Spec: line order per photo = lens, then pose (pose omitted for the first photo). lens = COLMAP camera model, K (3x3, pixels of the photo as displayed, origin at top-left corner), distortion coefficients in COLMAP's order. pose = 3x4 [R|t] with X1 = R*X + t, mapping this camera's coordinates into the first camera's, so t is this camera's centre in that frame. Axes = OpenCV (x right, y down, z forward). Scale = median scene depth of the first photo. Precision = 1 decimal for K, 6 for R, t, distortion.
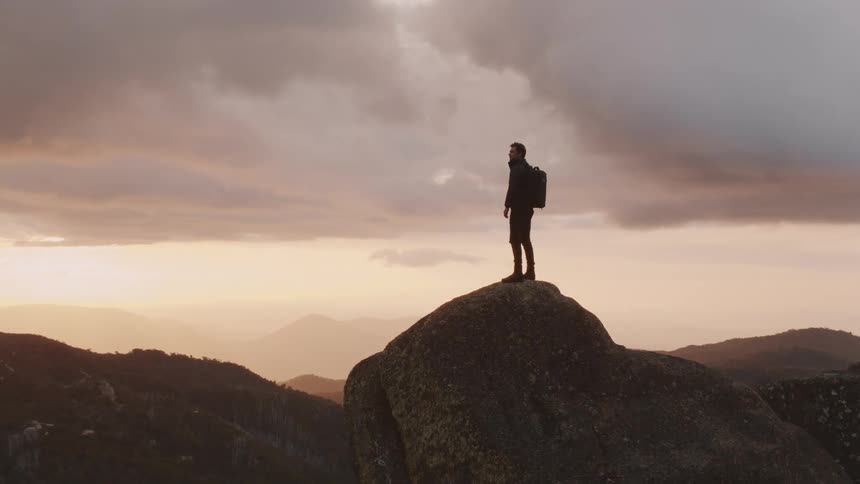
lens RADIAL K [[1214.6, 0, 427.0], [0, 1214.6, 248.3], [0, 0, 1]] dist [-0.066476, 0.000000]
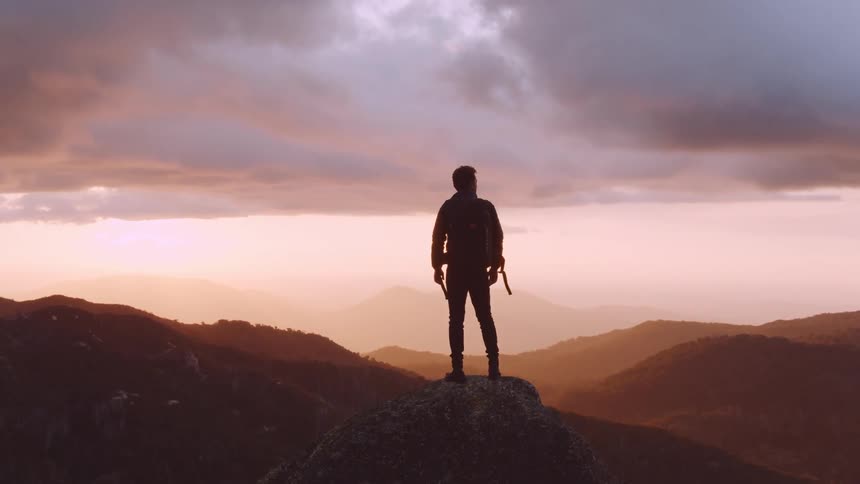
lens RADIAL K [[1214.6, 0, 426.5], [0, 1214.6, 244.7], [0, 0, 1]] dist [-0.066476, 0.000000]
pose [[0.997556, 0.004042, -0.069747, 0.092755], [-0.002647, 0.999795, 0.020095, -0.055213], [0.069814, -0.019861, 0.997362, 0.343651]]
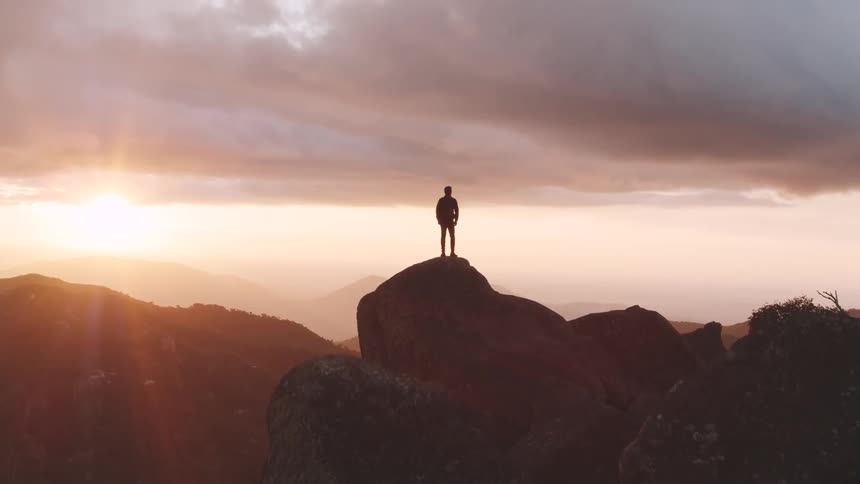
lens RADIAL K [[1214.6, 0, 427.2], [0, 1214.6, 237.0], [0, 0, 1]] dist [-0.066476, 0.000000]
pose [[0.998155, 0.035285, -0.049414, 0.133110], [-0.034301, 0.999199, 0.020612, -0.042723], [0.050102, -0.018879, 0.998566, -0.925583]]
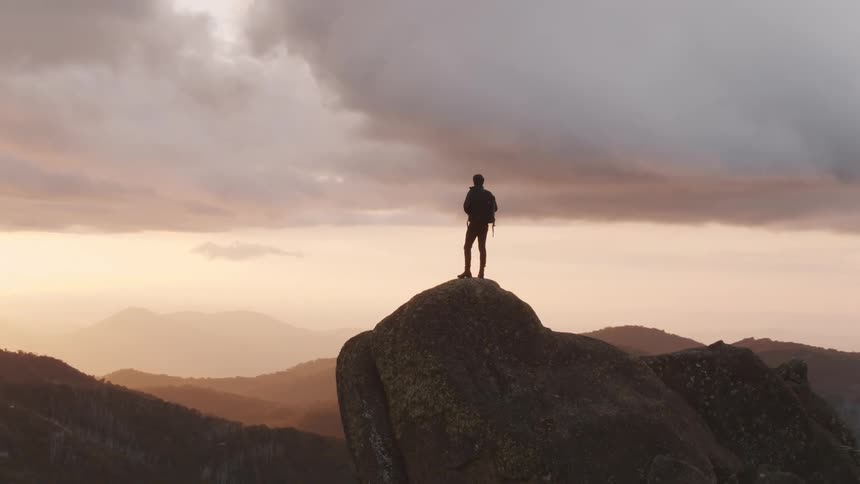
lens RADIAL K [[1214.6, 0, 430.0], [0, 1214.6, 250.7], [0, 0, 1]] dist [-0.066476, 0.000000]
pose [[0.989120, 0.015923, 0.146245, -0.154360], [-0.016767, 0.999849, 0.004540, -0.008010], [-0.146151, -0.006943, 0.989238, -0.282528]]
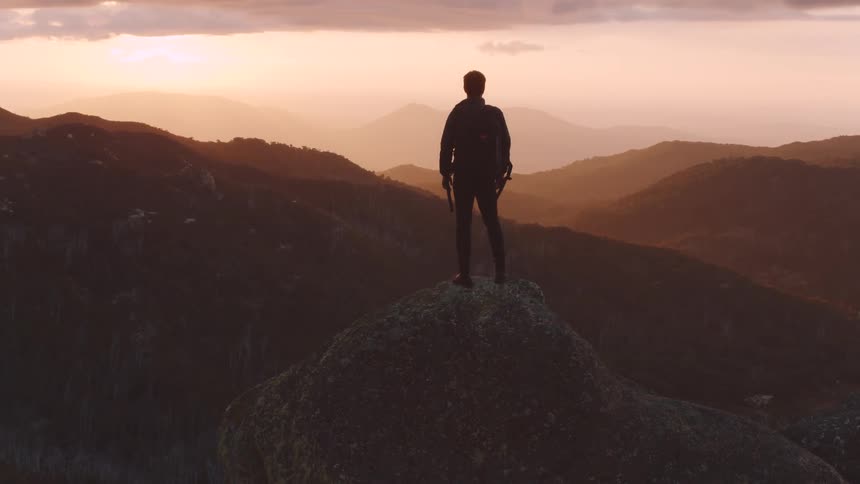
lens RADIAL K [[1214.6, 0, 426.3], [0, 1214.6, 250.5], [0, 0, 1]] dist [-0.066476, 0.000000]
pose [[0.996519, 0.022076, -0.080387, 0.096182], [-0.007839, 0.984841, 0.173284, -0.099528], [0.082994, -0.172051, 0.981586, 0.342576]]
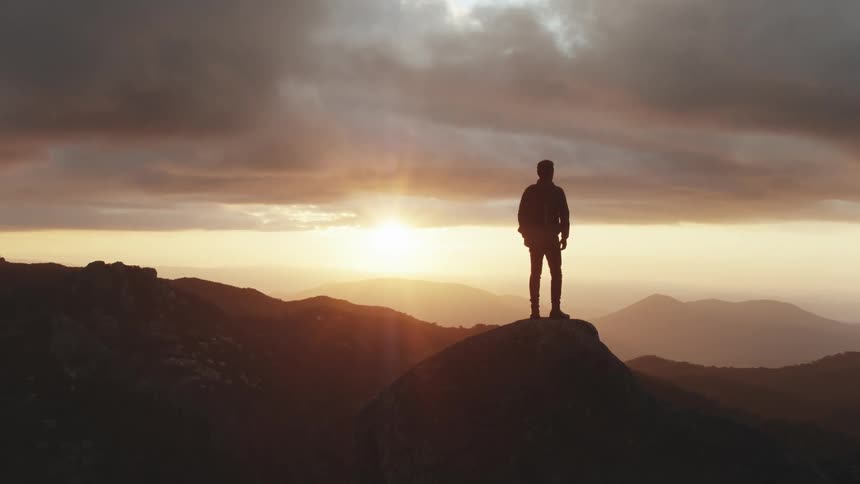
lens RADIAL K [[1214.6, 0, 424.5], [0, 1214.6, 249.7], [0, 0, 1]] dist [-0.066476, 0.000000]
pose [[0.959926, 0.018665, -0.279630, 0.224726], [-0.013444, 0.999698, 0.020579, -0.037481], [0.279930, -0.015995, 0.959887, 0.139245]]
